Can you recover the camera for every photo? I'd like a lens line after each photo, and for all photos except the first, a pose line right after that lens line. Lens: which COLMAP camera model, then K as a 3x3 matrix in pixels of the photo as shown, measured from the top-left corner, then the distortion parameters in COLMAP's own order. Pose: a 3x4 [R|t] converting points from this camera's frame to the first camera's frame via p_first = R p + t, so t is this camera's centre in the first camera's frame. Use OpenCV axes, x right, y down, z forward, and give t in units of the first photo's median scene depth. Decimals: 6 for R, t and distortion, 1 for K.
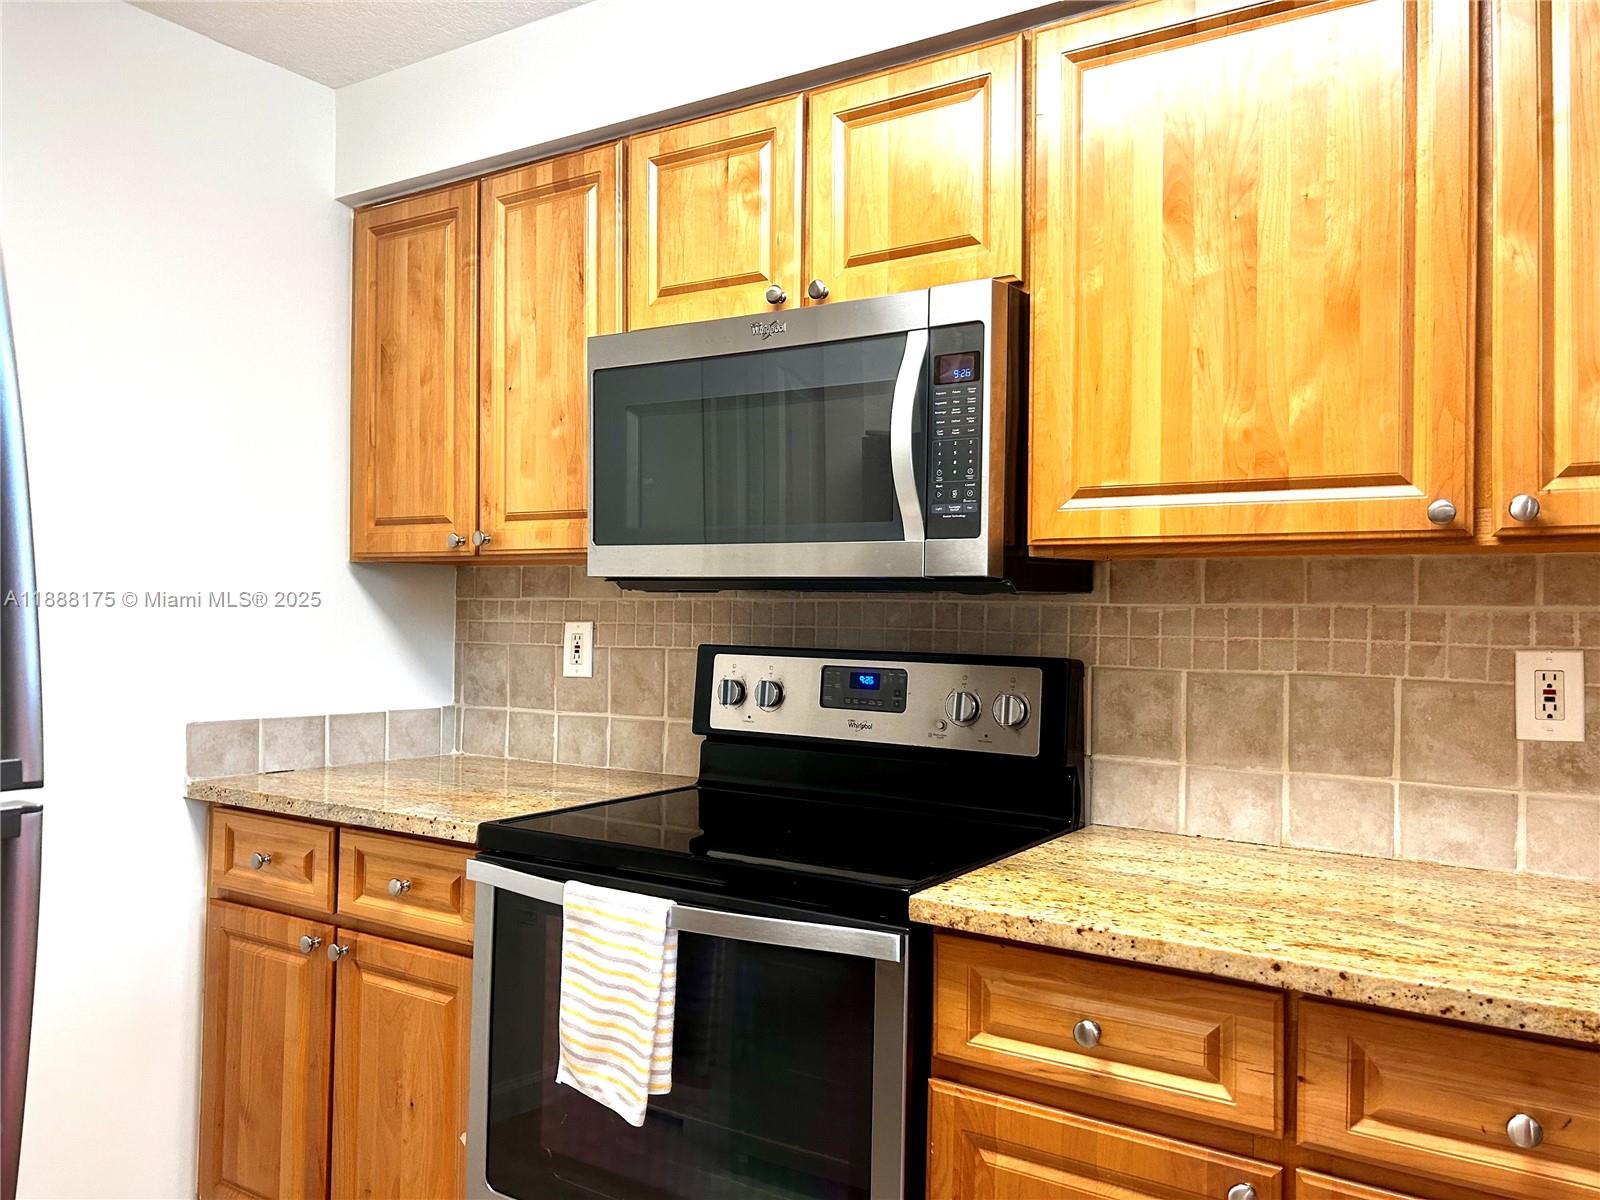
lens RADIAL K [[1212.3, 0, 773.6], [0, 1212.3, 601.8], [0, 0, 1]] dist [0.039628, -0.055292]
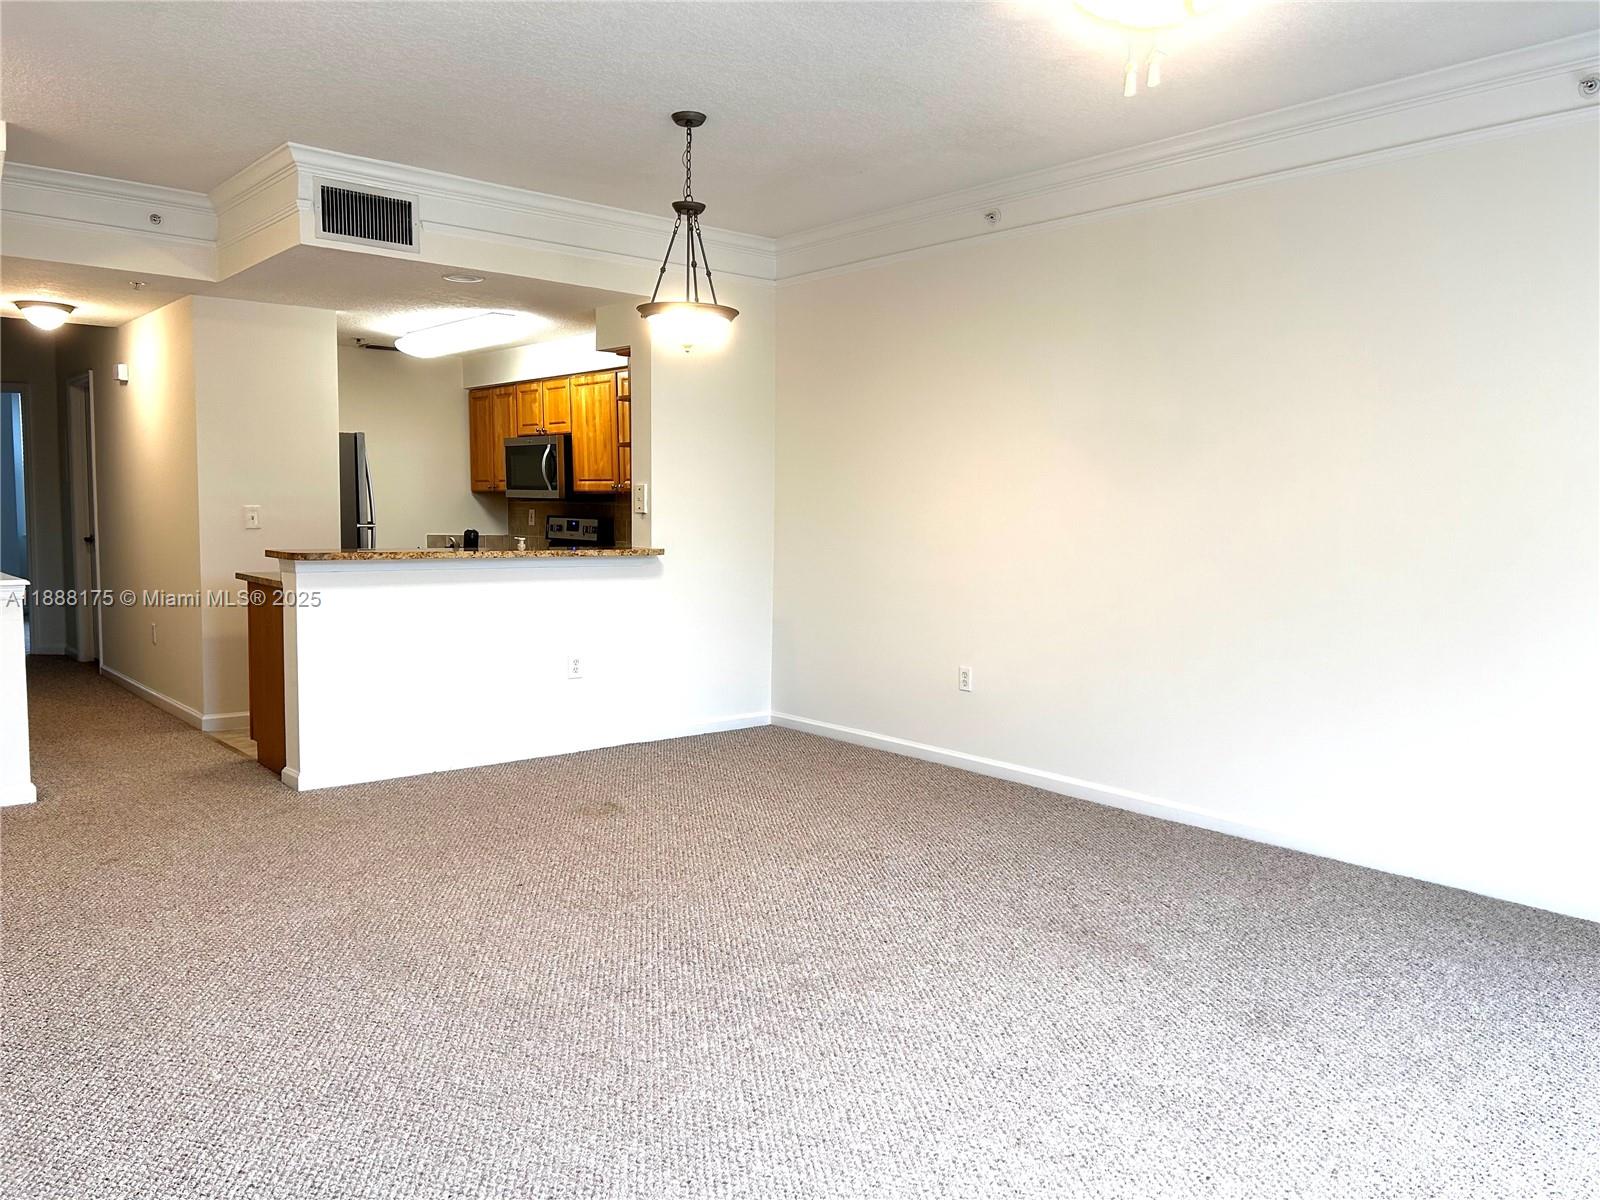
lens RADIAL K [[1212.3, 0, 773.6], [0, 1212.3, 601.8], [0, 0, 1]] dist [0.039628, -0.055292]
pose [[0.952917, 0.023388, -0.302329, 1.903310], [0.001684, 0.996597, 0.082405, -0.005146], [0.303228, -0.079035, 0.949635, -2.566392]]
